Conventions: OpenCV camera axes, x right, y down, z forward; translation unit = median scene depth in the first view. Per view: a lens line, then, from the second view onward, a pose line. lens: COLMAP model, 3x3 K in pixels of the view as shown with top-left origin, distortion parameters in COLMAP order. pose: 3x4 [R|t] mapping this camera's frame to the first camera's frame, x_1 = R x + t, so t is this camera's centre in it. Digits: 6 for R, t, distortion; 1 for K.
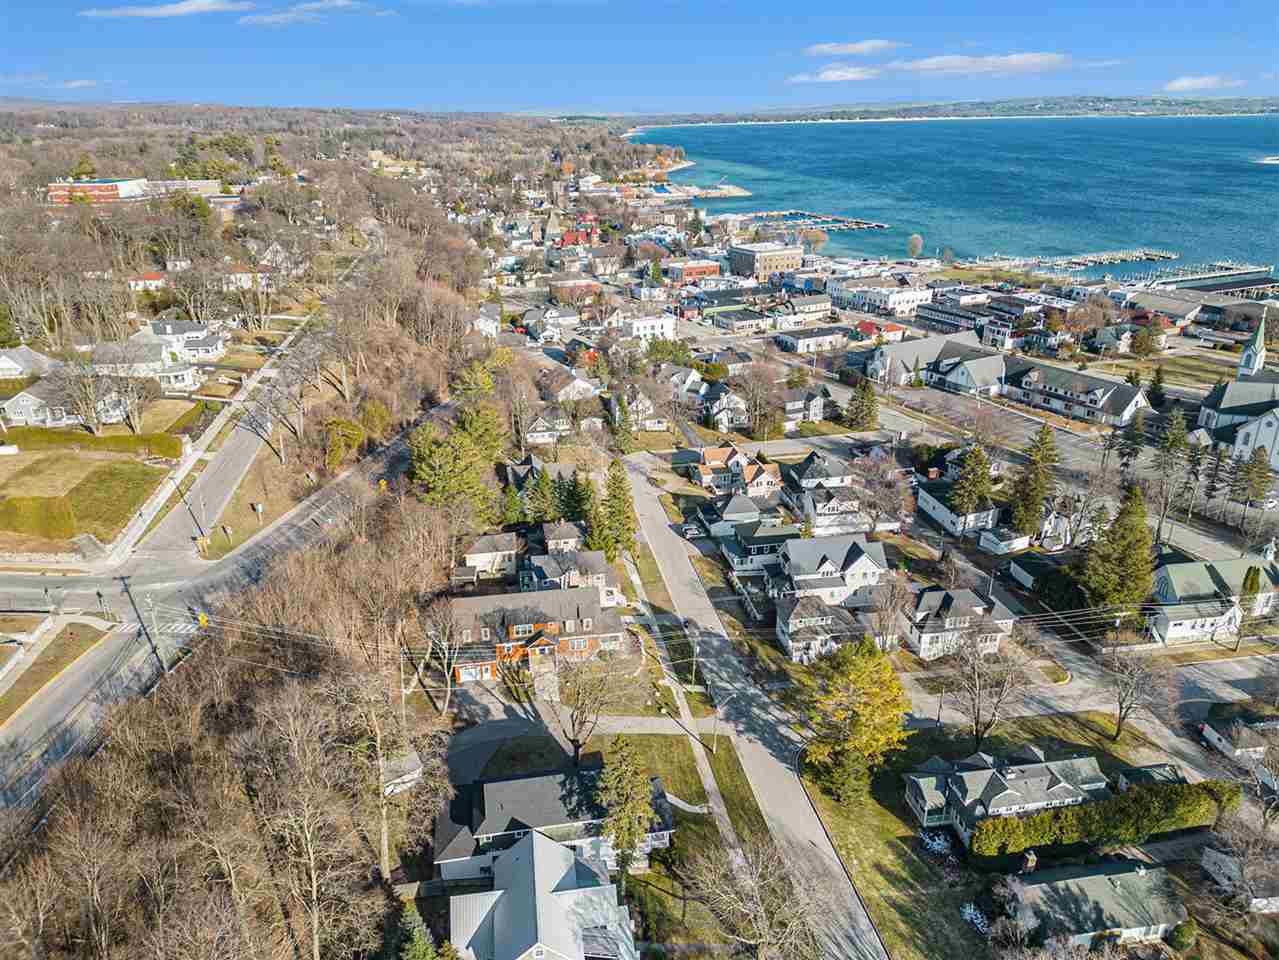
lens RADIAL K [[836.8, 0, 636.0], [0, 836.8, 510.0], [0, 0, 1]] dist [0.133037, -0.151826]
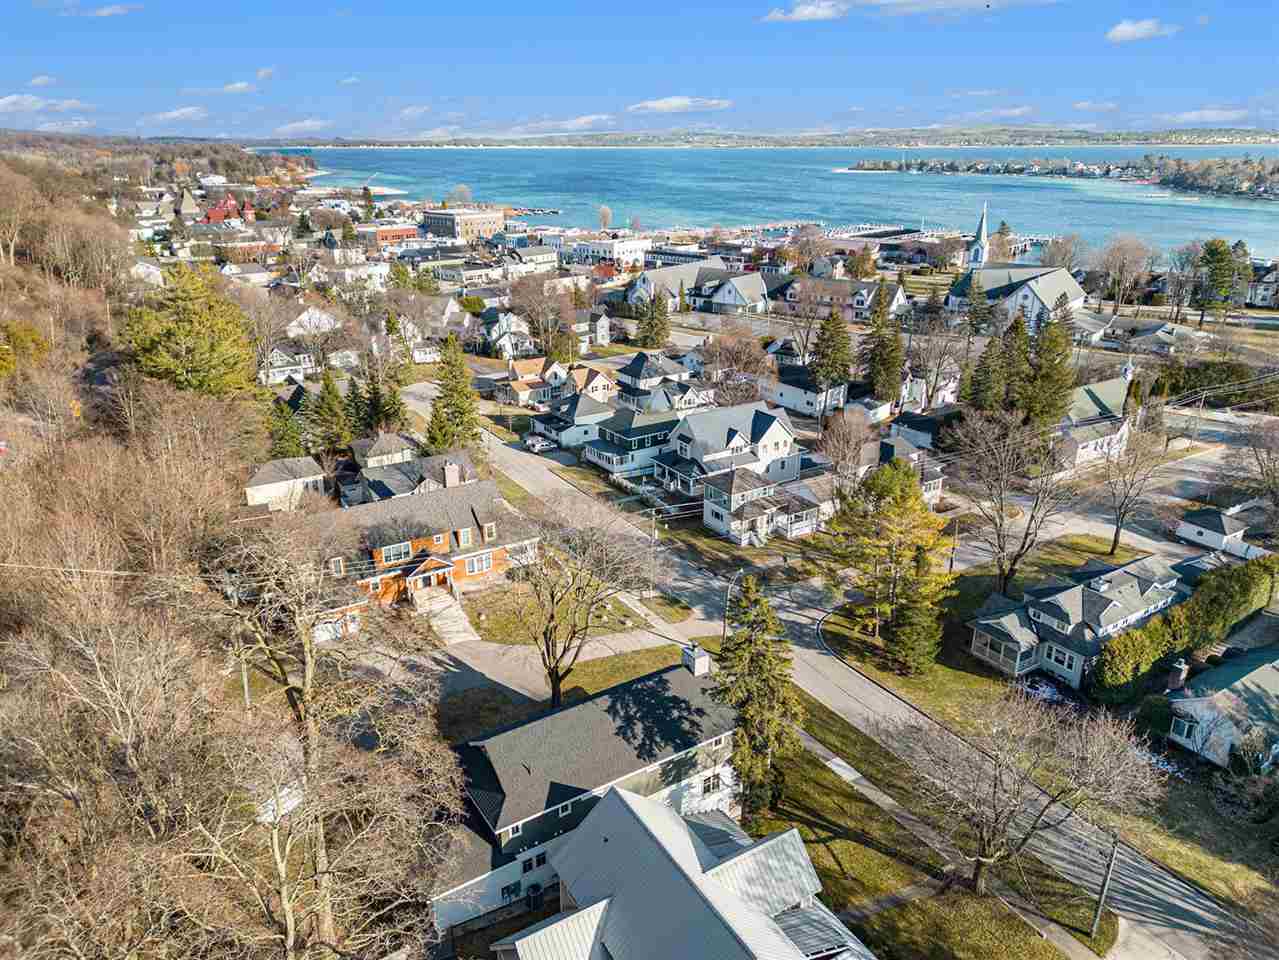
lens RADIAL K [[836.8, 0, 636.0], [0, 836.8, 510.0], [0, 0, 1]] dist [0.133037, -0.151826]
pose [[0.923513, -0.139505, 0.357299, -0.140295], [0.147422, 0.989060, 0.005130, 0.097491], [-0.354106, 0.047936, 0.933976, 0.230600]]
